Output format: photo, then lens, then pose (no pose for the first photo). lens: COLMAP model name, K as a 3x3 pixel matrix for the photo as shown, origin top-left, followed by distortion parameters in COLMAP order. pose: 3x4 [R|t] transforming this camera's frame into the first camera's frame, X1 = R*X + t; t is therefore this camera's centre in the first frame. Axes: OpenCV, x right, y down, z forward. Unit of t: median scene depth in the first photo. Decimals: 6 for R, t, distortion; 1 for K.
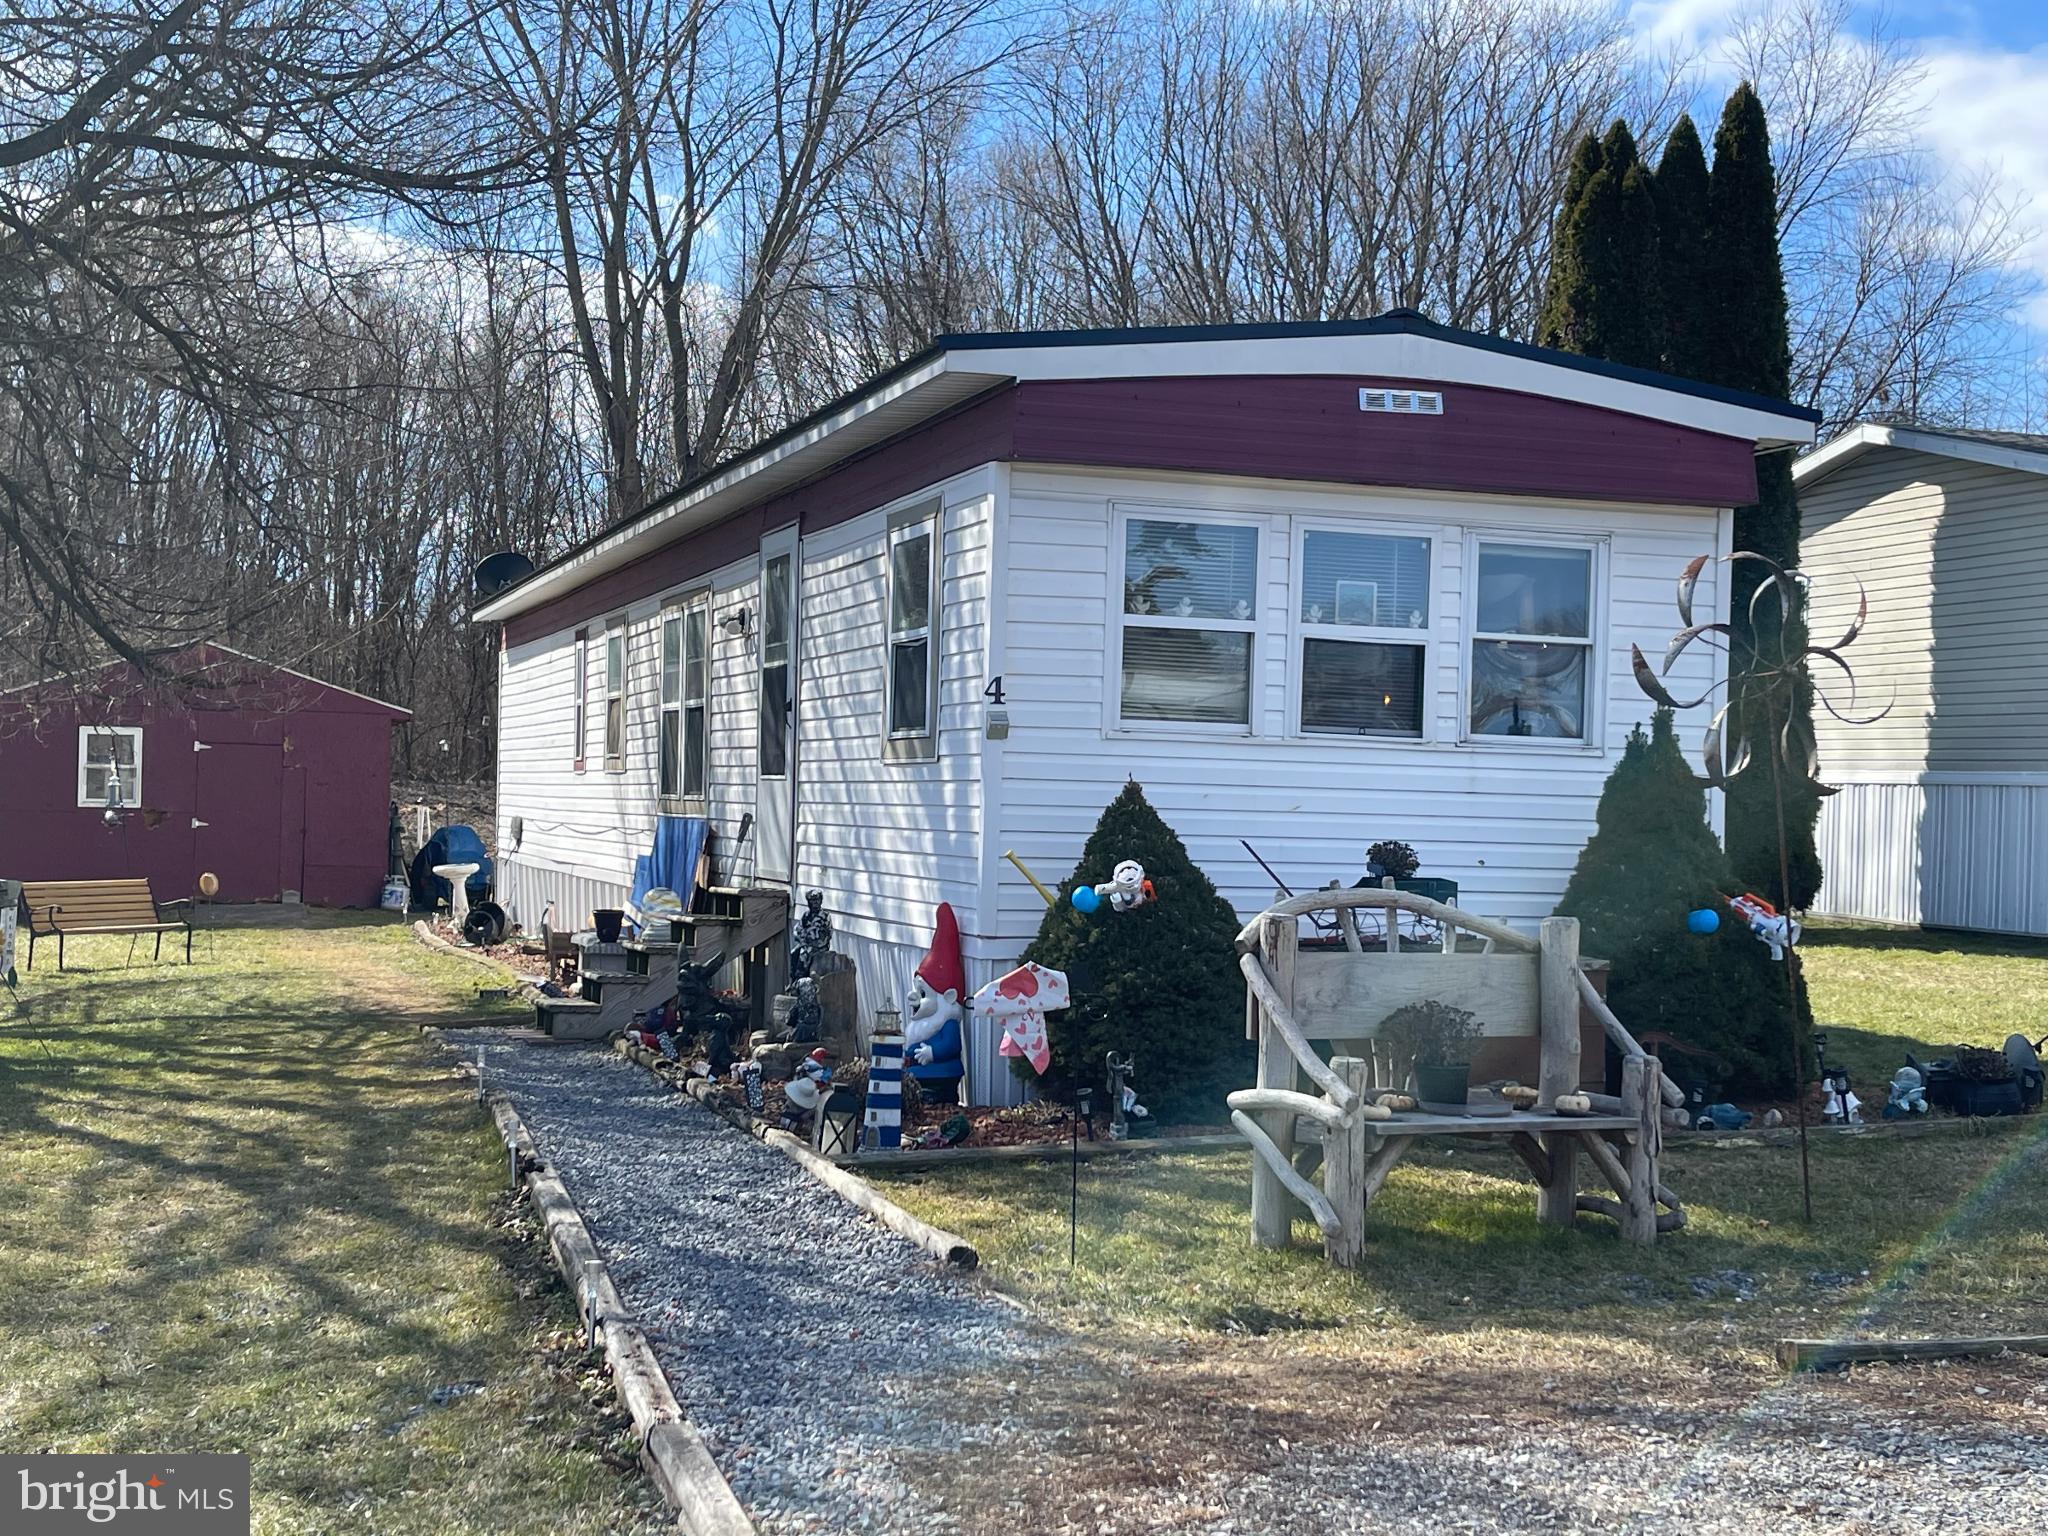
lens RADIAL K [[2574.0, 0, 1024.0], [0, 2574.0, 768.0], [0, 0, 1]] dist [0.148822, -0.498260]
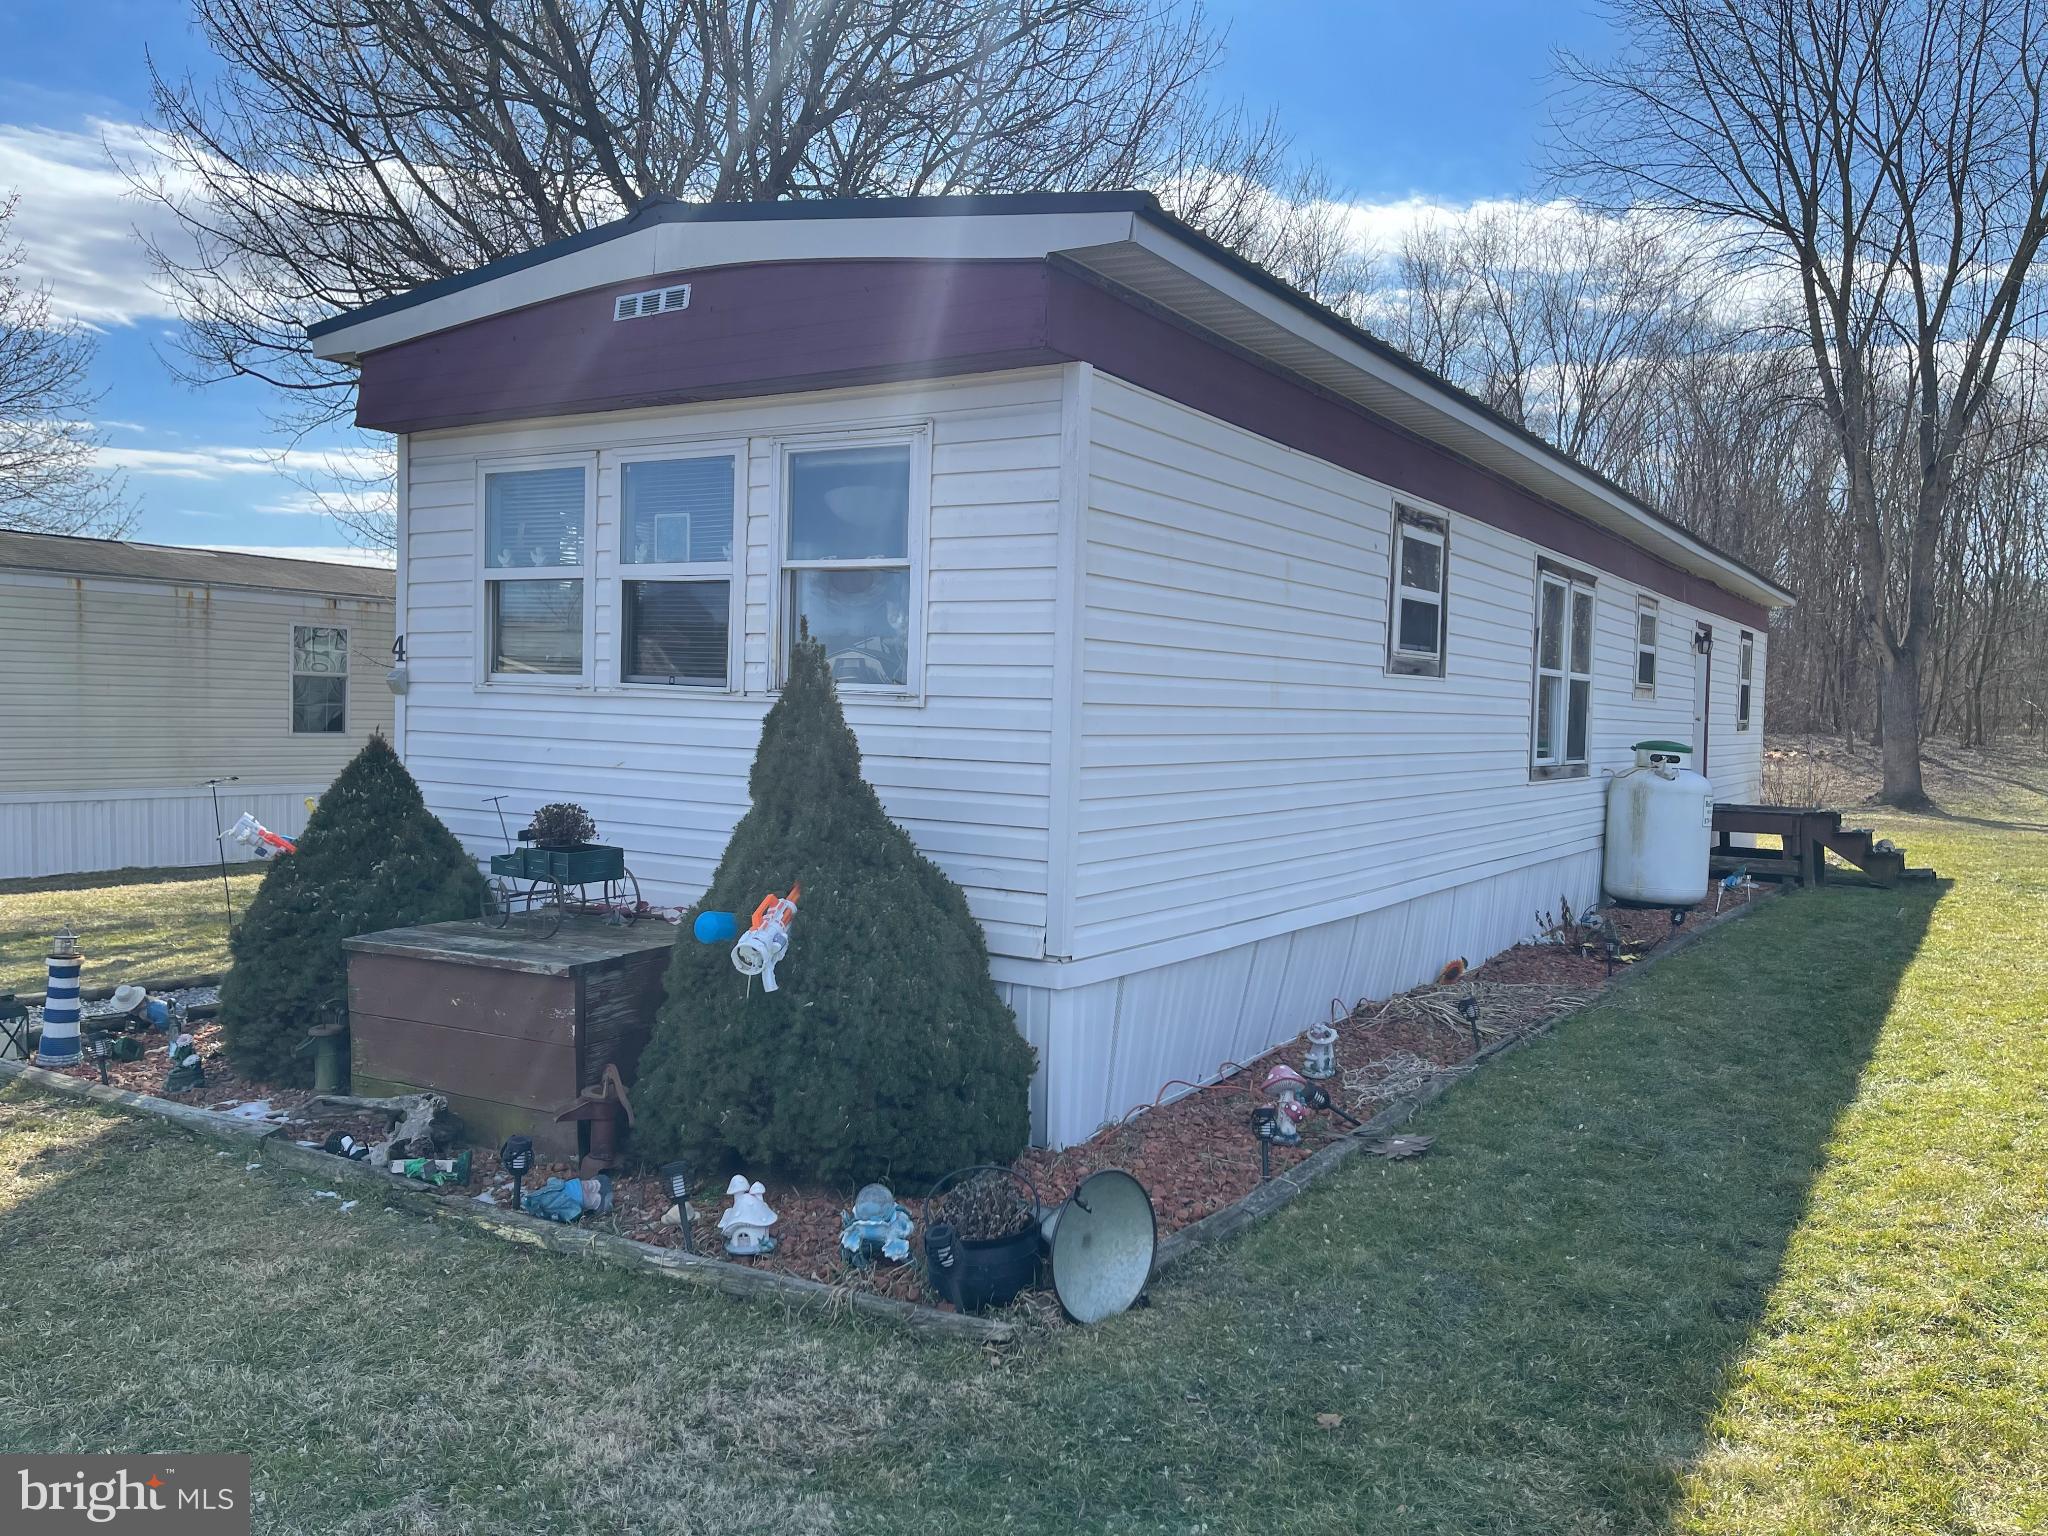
lens RADIAL K [[1574.9, 0, 1024.0], [0, 1574.9, 768.0], [0, 0, 1]] dist [-0.002873, -0.000608]
pose [[0.636898, 0.024811, -0.770549, 0.620569], [-0.003936, 0.999574, 0.028932, -0.000450], [0.770938, -0.015394, 0.636724, 0.732936]]
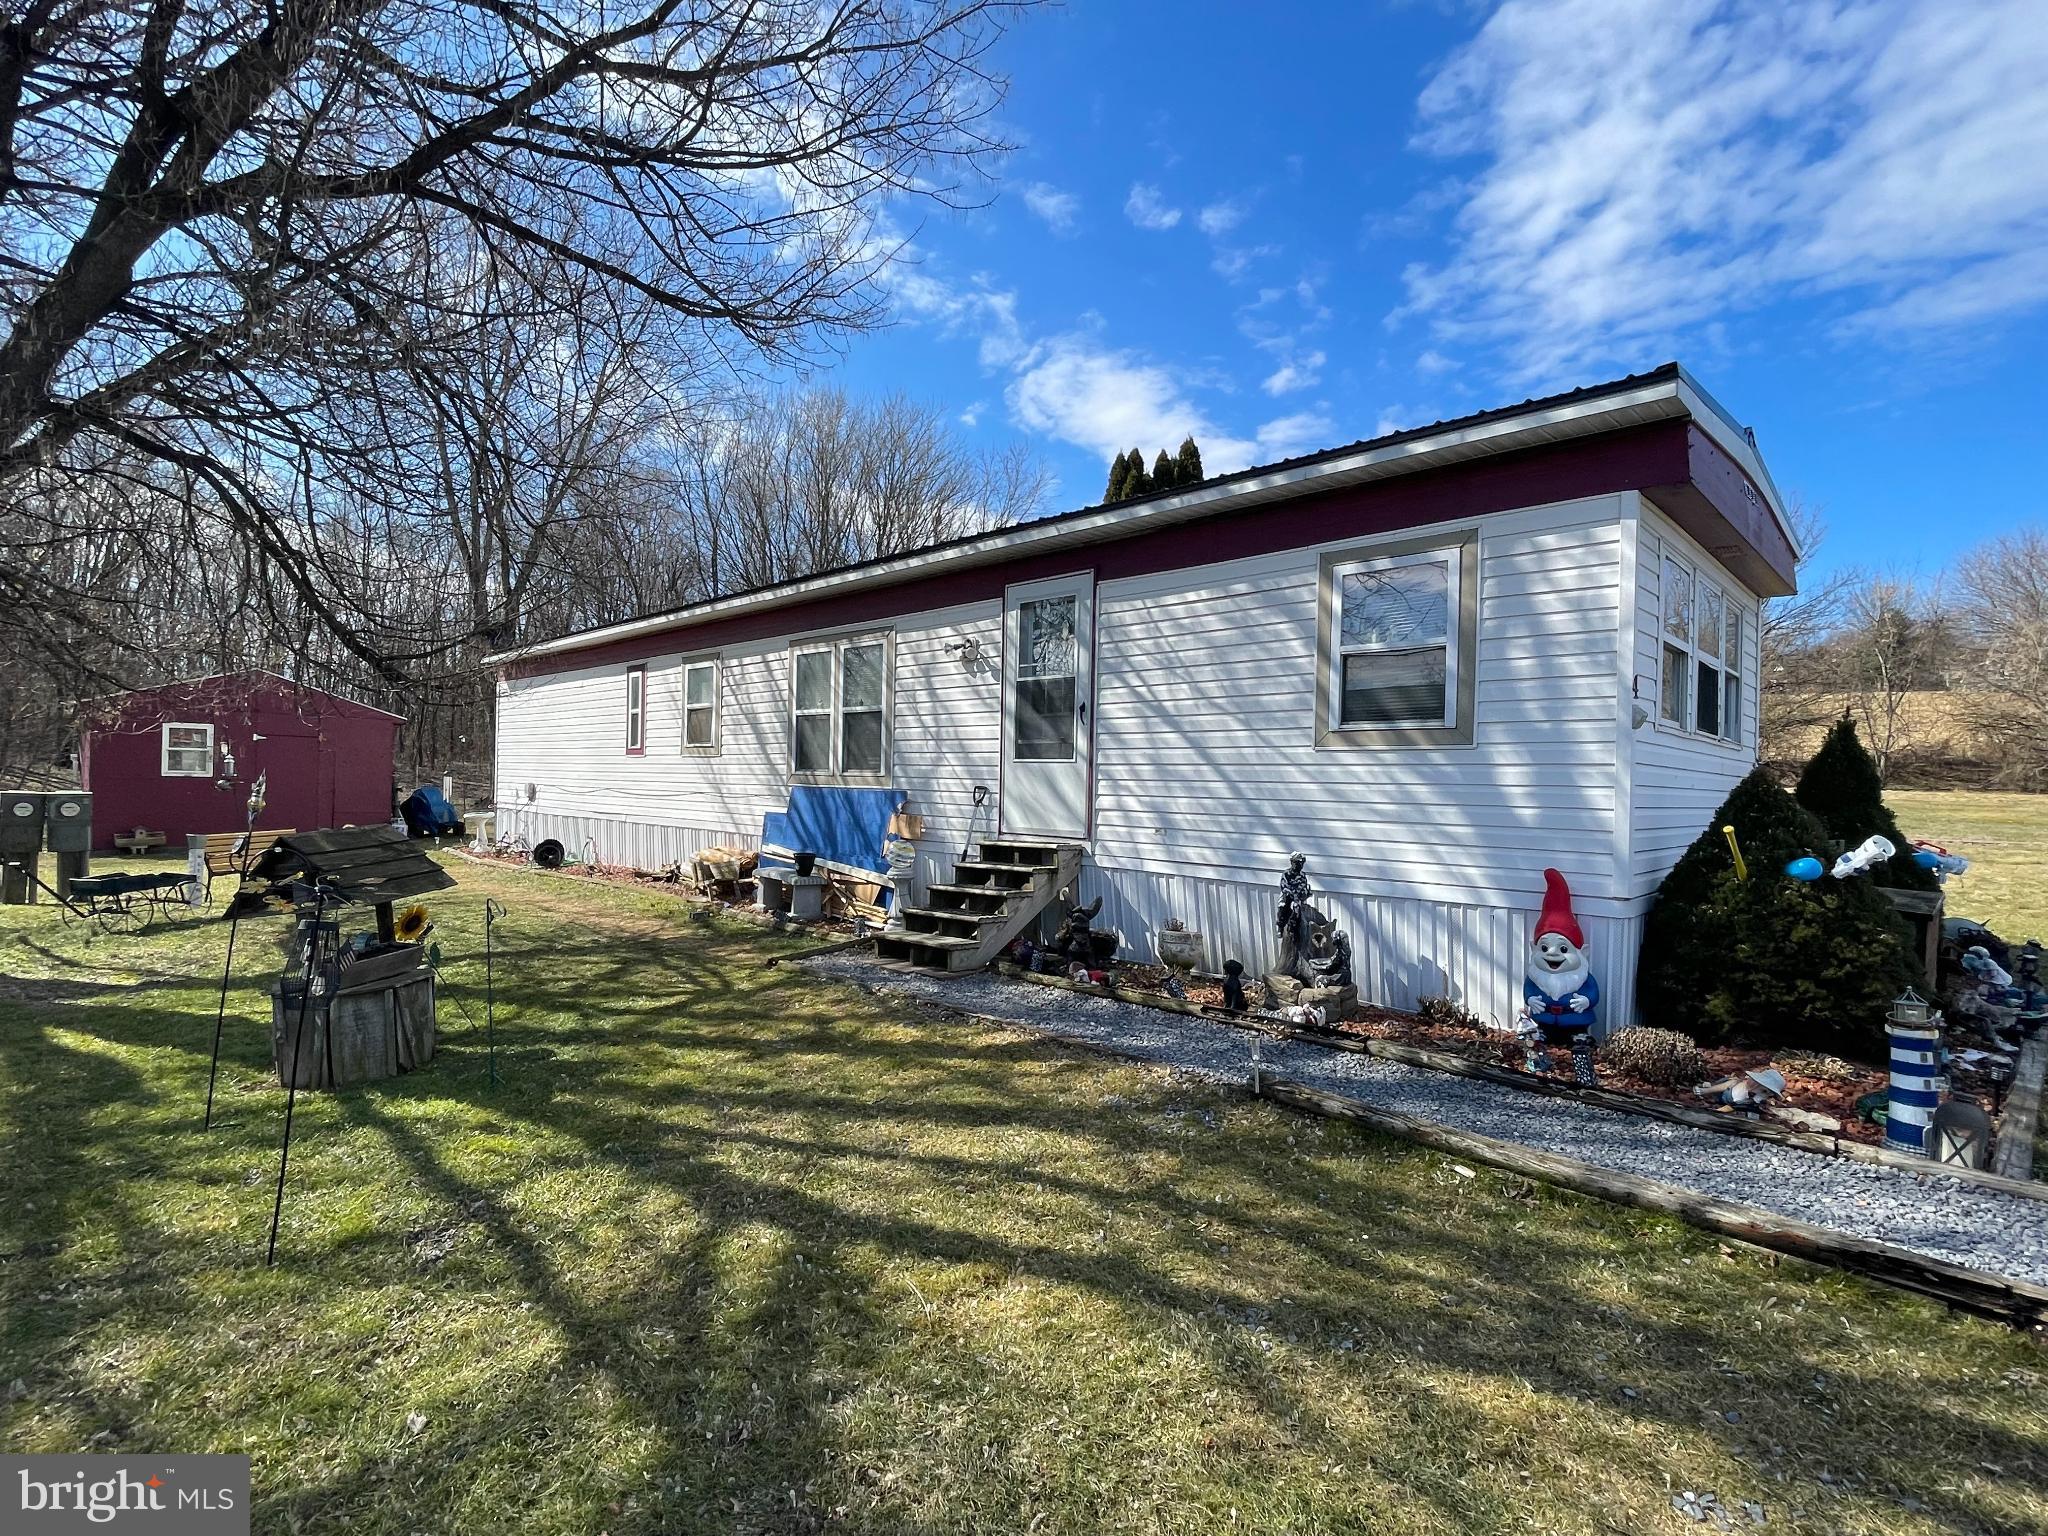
lens RADIAL K [[986.3, 0, 1009.8], [0, 986.3, 768.3], [0, 0, 1]] dist [-0.001836, -0.000652]
pose [[0.898242, 0.004191, 0.439481, -0.431048], [-0.008285, 0.999938, 0.007397, 0.005184], [-0.439422, -0.010285, 0.898222, 0.679067]]
